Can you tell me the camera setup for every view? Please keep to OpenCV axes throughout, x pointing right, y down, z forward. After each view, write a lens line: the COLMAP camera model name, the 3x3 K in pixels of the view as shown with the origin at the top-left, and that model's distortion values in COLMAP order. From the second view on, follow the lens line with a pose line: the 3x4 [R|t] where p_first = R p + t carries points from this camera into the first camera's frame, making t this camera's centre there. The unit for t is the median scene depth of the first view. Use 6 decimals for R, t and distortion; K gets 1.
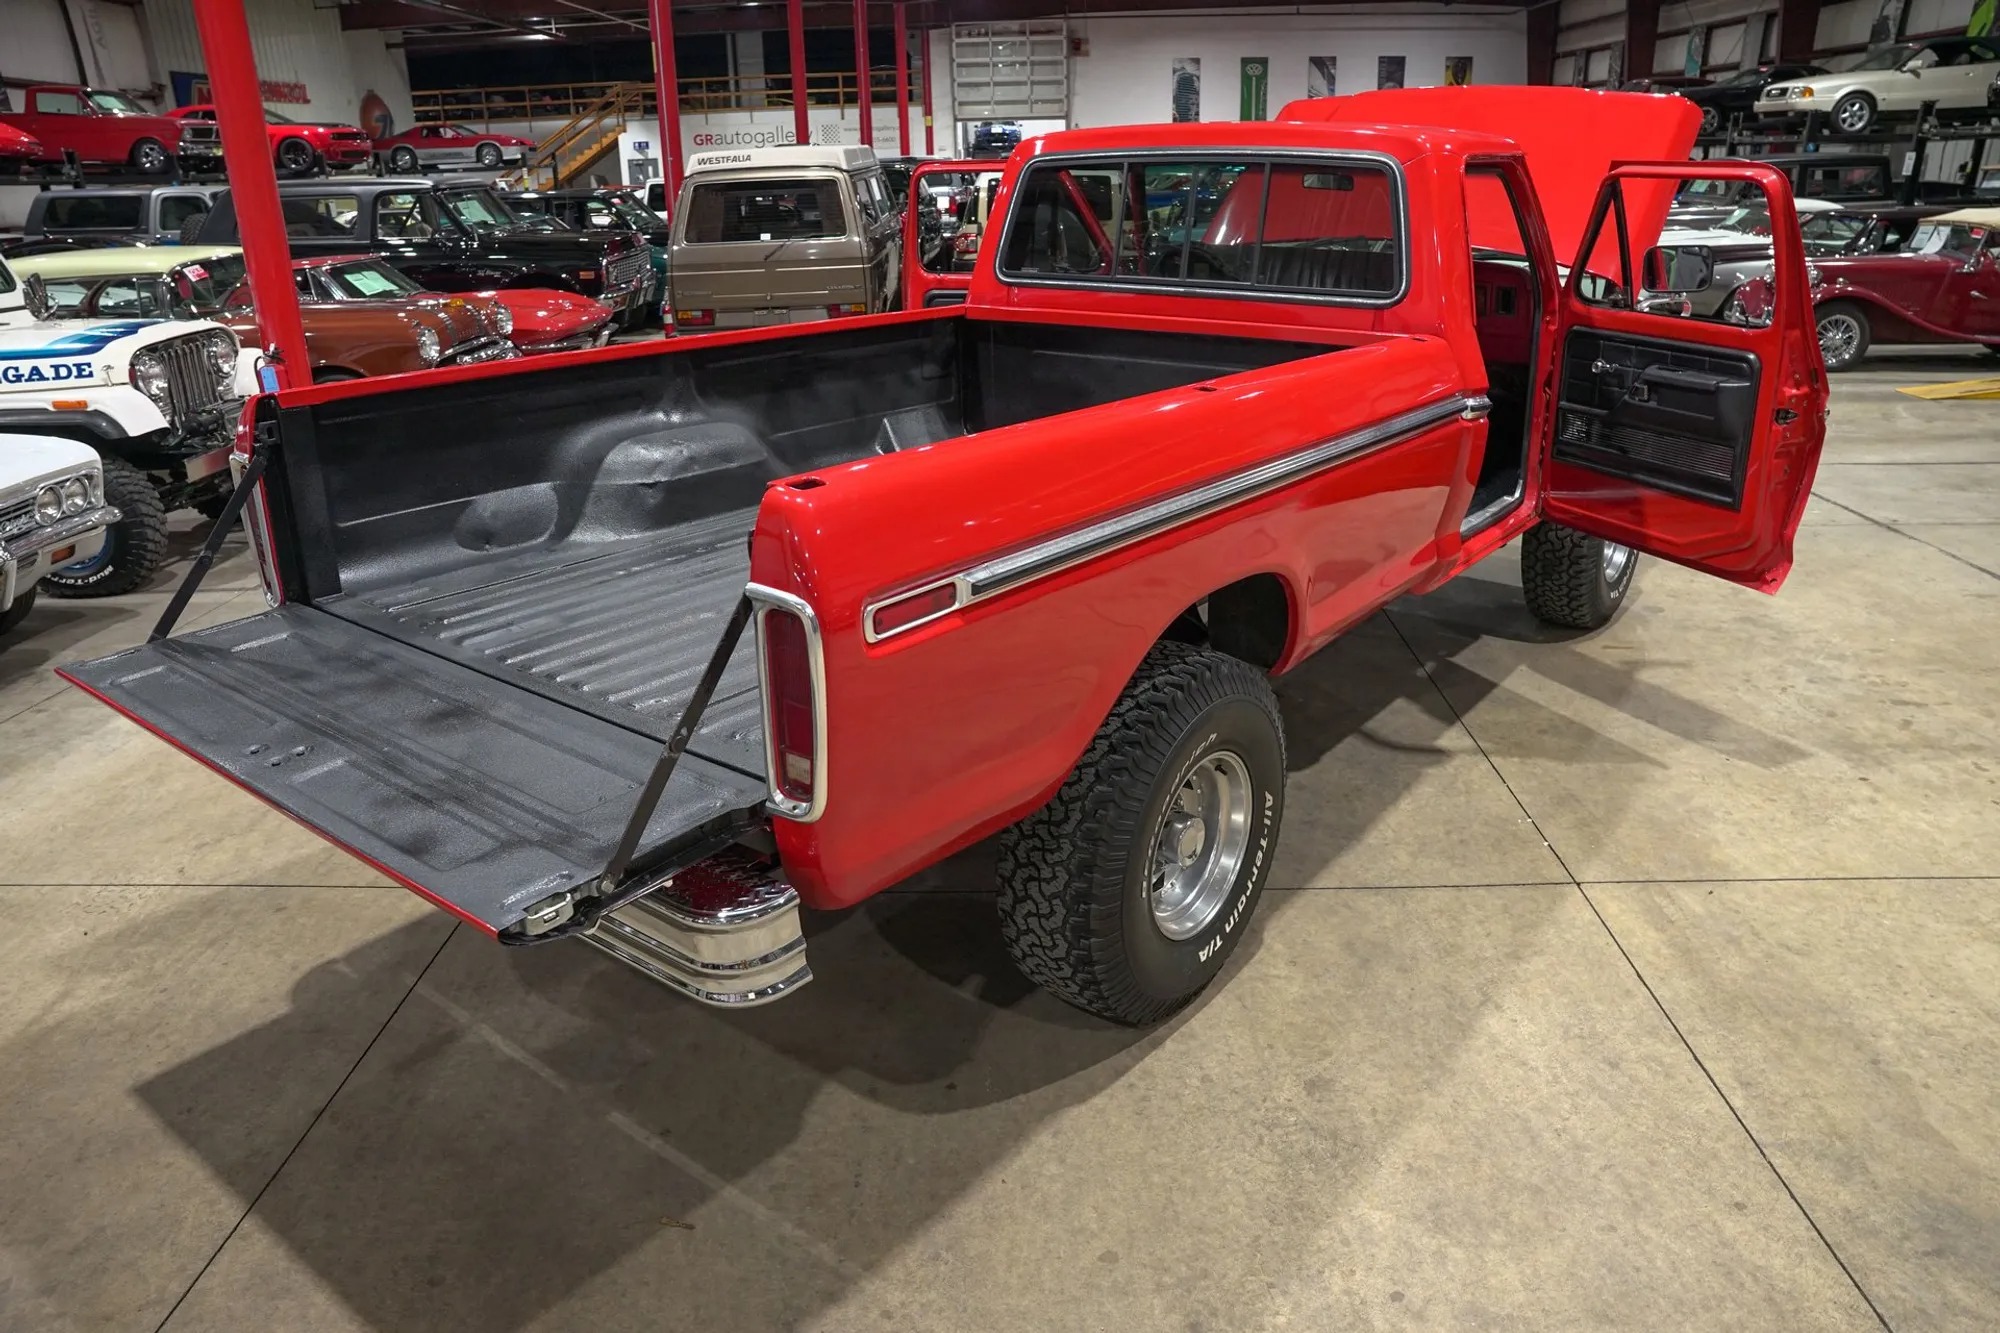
lens RADIAL K [[1371.3, 0, 1009.7], [0, 1371.3, 661.5], [0, 0, 1]] dist [-0.140358, 0.110155]
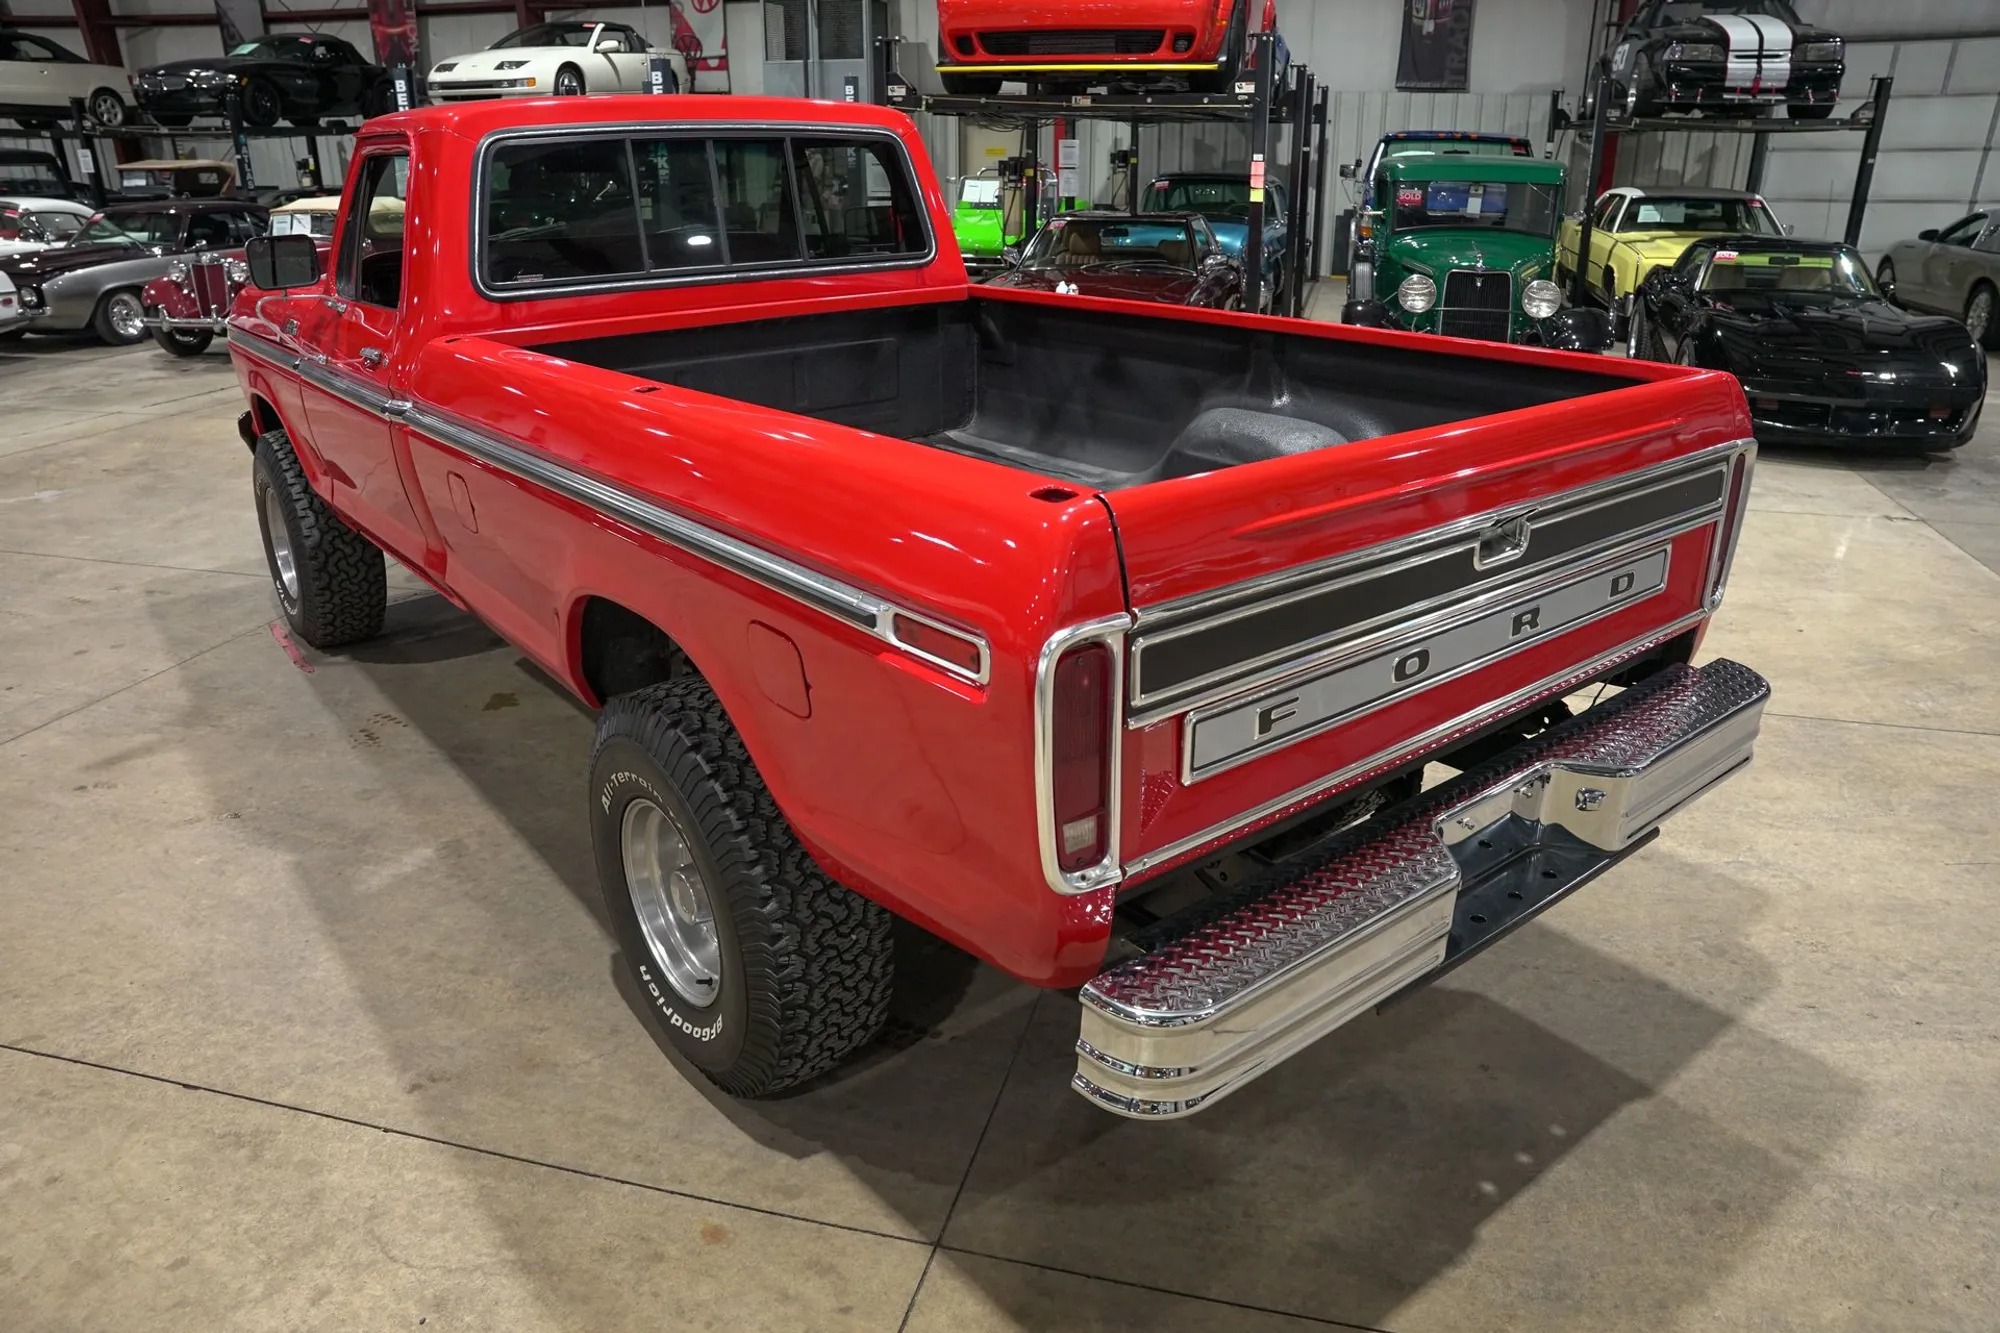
lens RADIAL K [[1371.3, 0, 1007.5], [0, 1371.3, 662.0], [0, 0, 1]] dist [-0.140358, 0.110155]
pose [[0.221966, -0.335151, 0.915645, -0.972954], [0.337978, 0.907297, 0.250165, -0.258134], [-0.914605, 0.253939, 0.314663, 0.772747]]
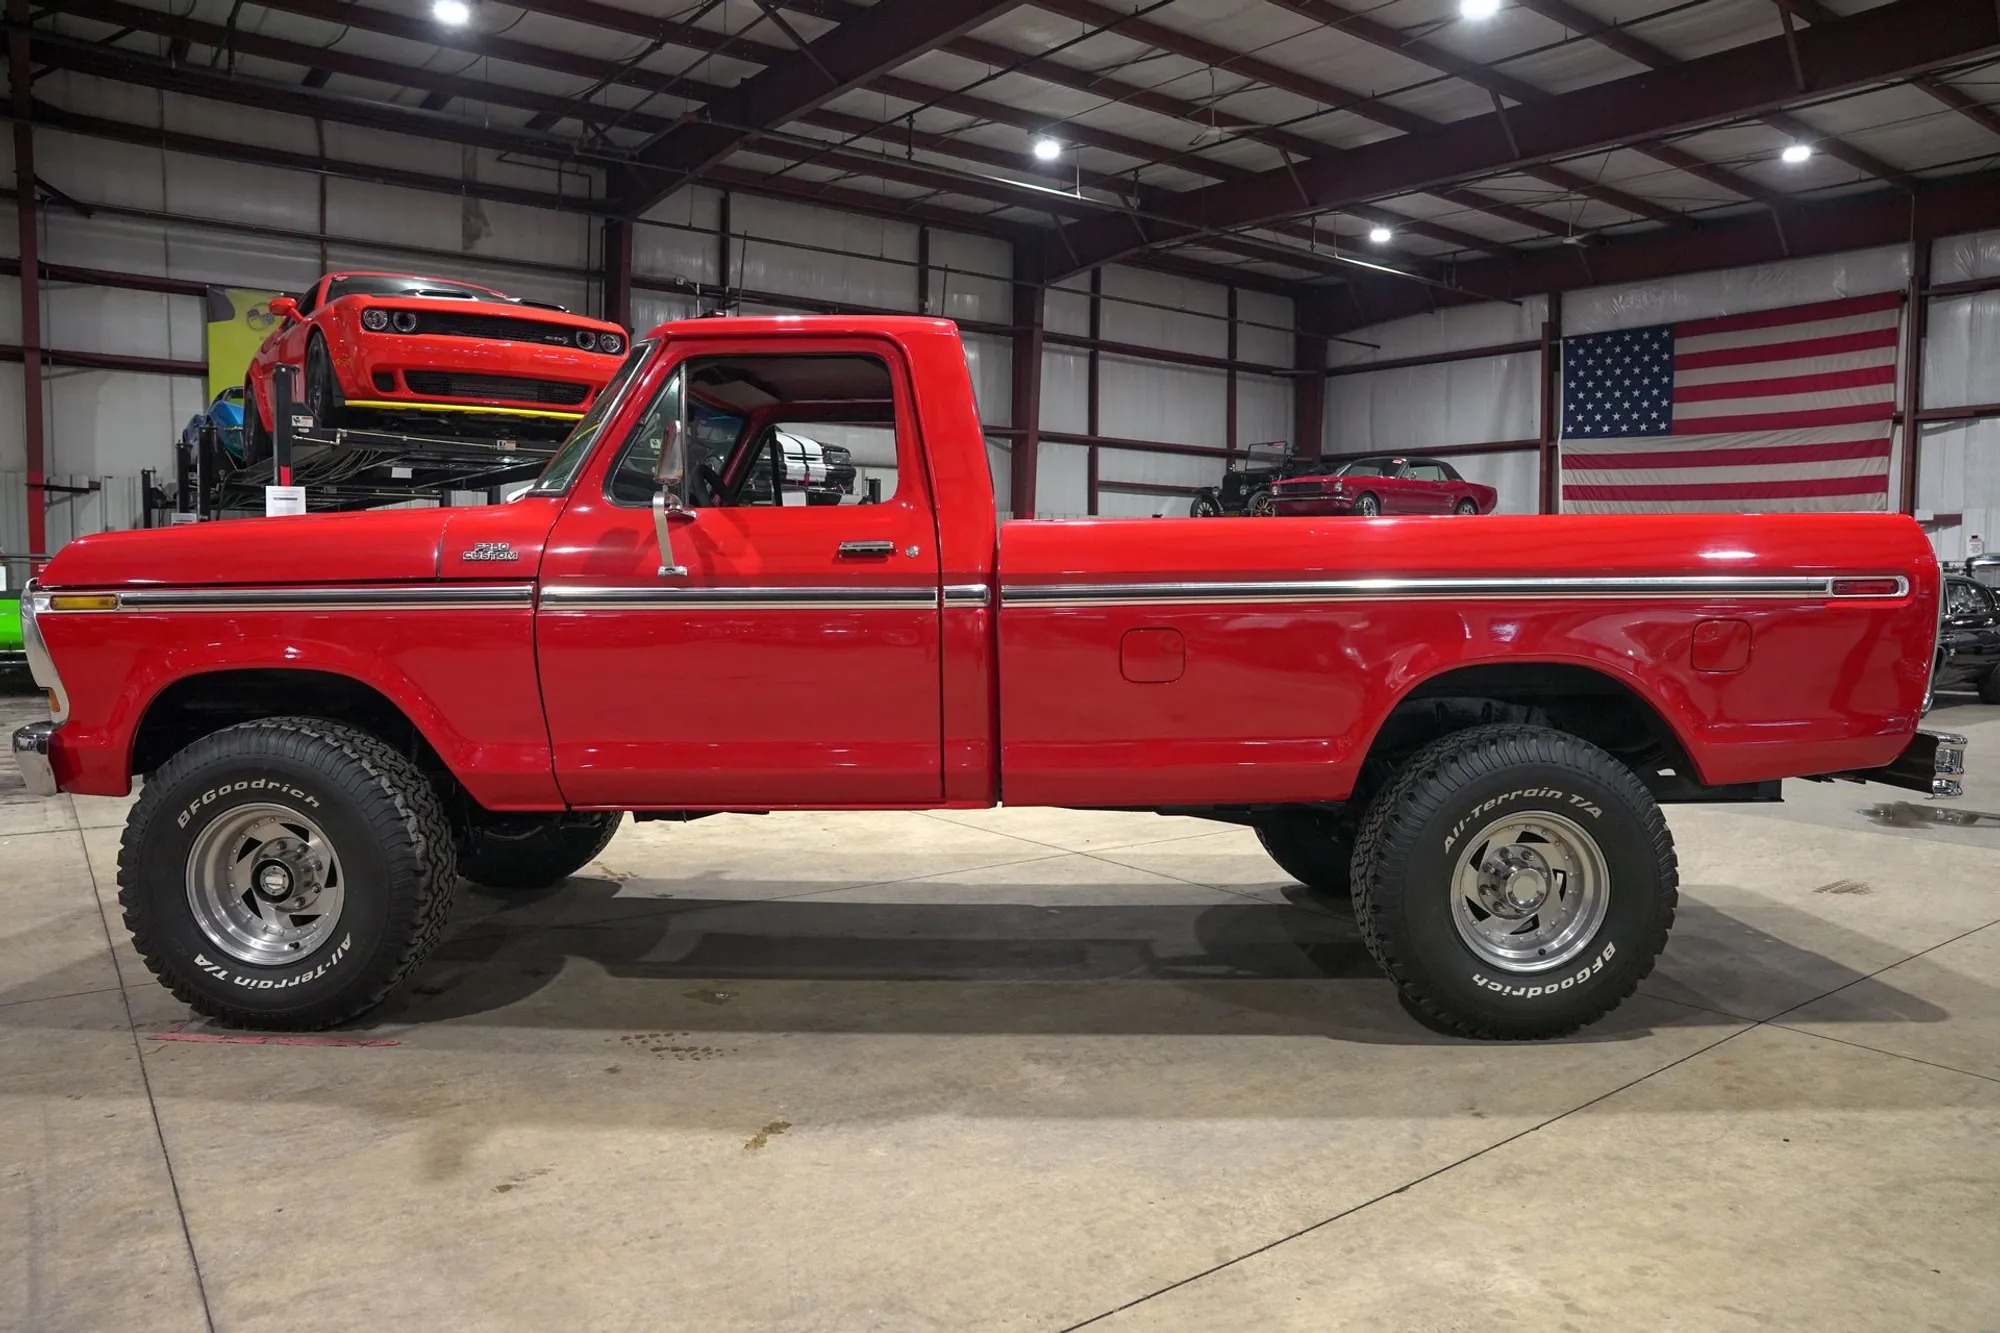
lens RADIAL K [[1371.3, 0, 1008.4], [0, 1371.3, 666.6], [0, 0, 1]] dist [-0.140358, 0.110155]
pose [[-0.627491, -0.032645, 0.777940, -0.885754], [0.277708, 0.924028, 0.262776, -0.550547], [-0.727416, 0.380929, -0.570753, 2.082888]]
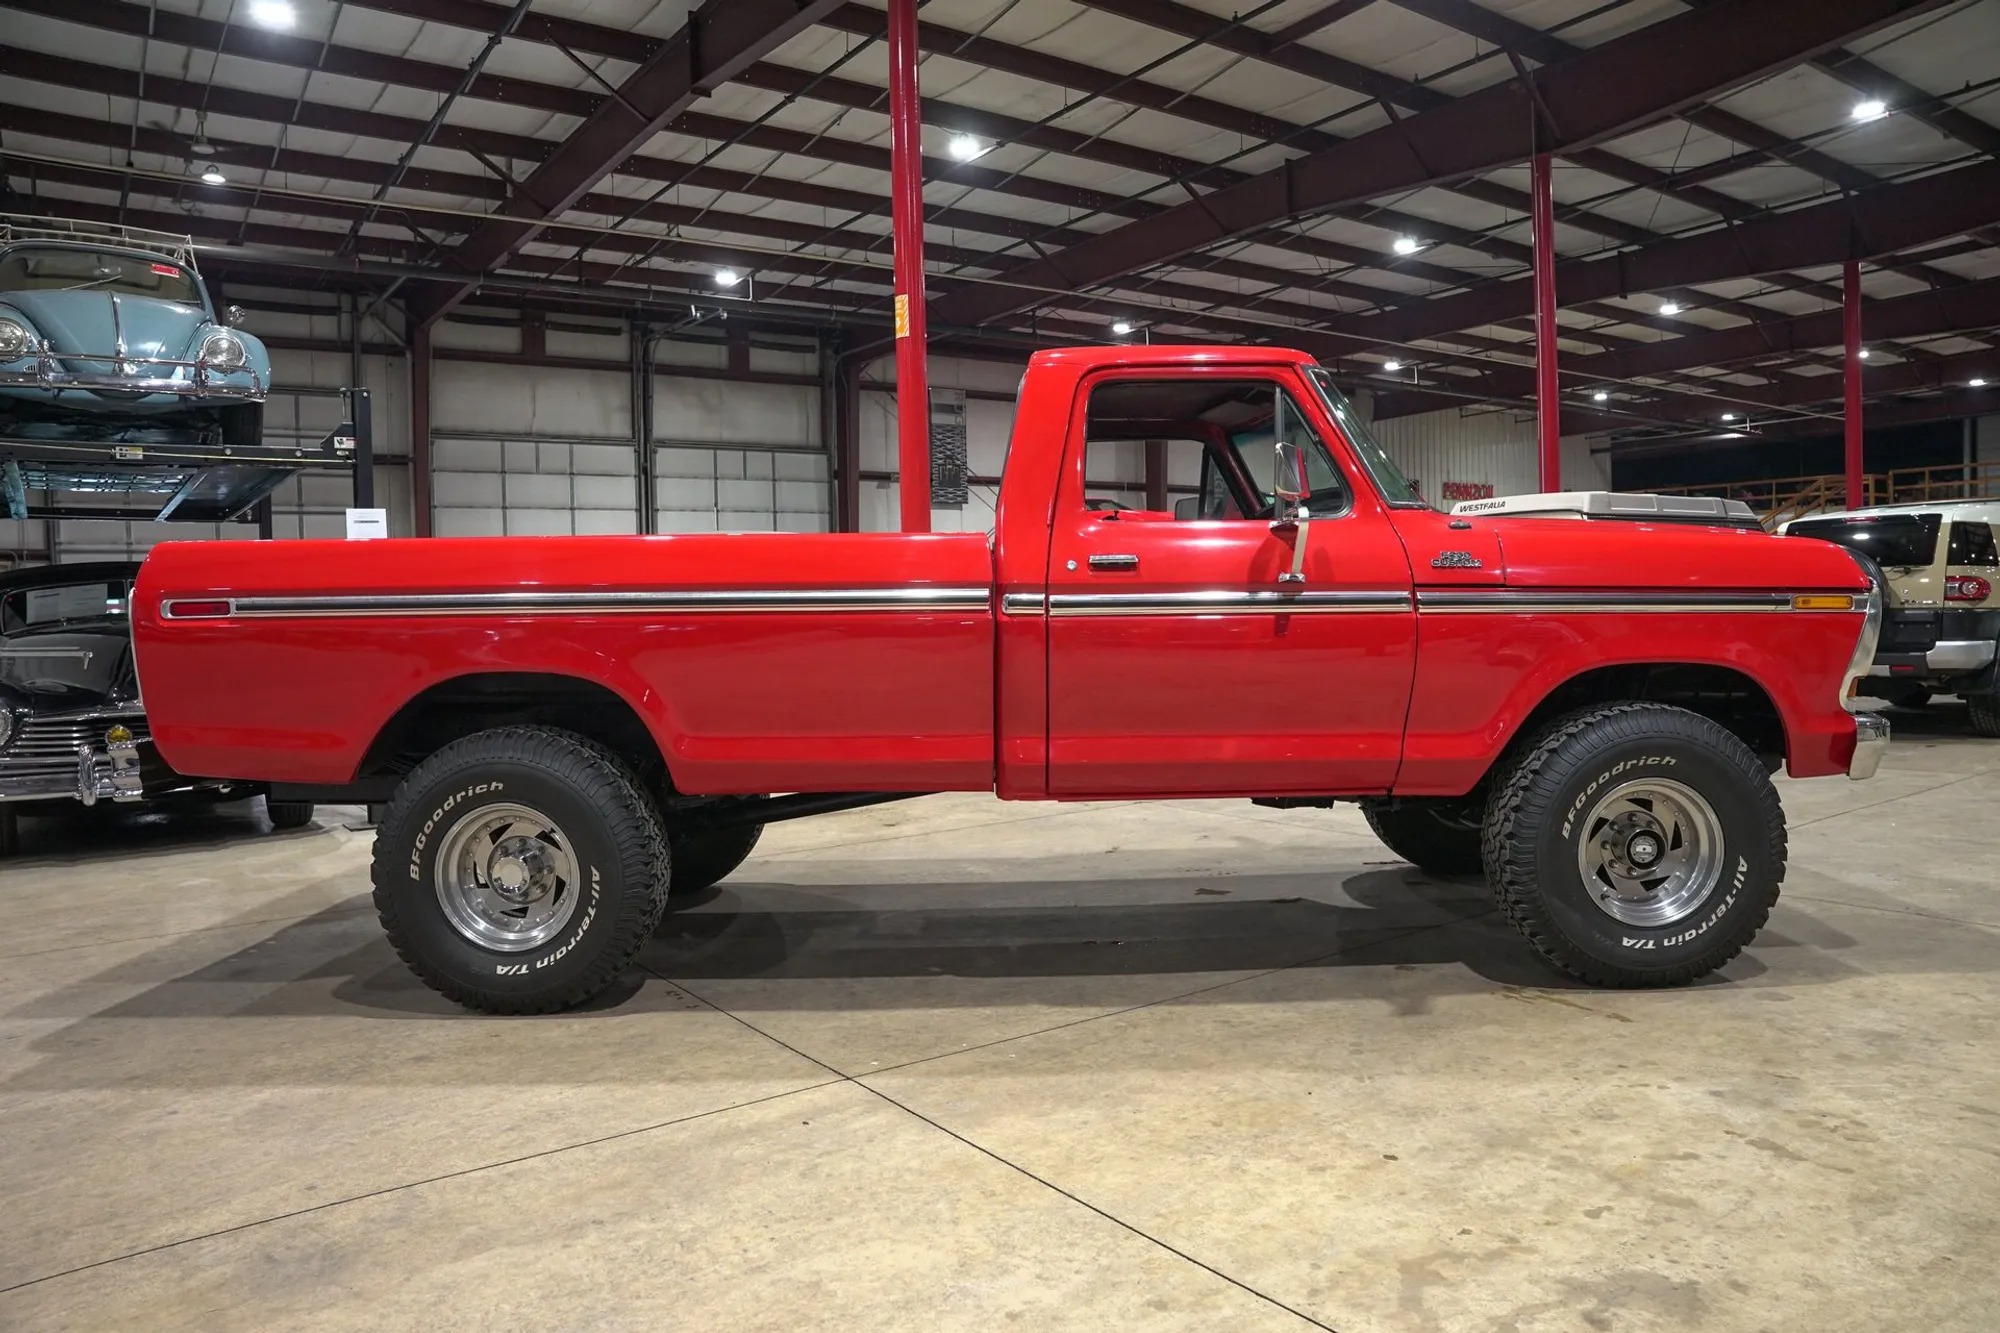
lens RADIAL K [[1371.3, 0, 1005.8], [0, 1371.3, 660.3], [0, 0, 1]] dist [-0.140358, 0.110155]
pose [[0.614424, 0.040238, -0.787949, 1.297470], [-0.267031, 0.950364, -0.159693, 0.014109], [0.742413, 0.308526, 0.594672, 0.476823]]
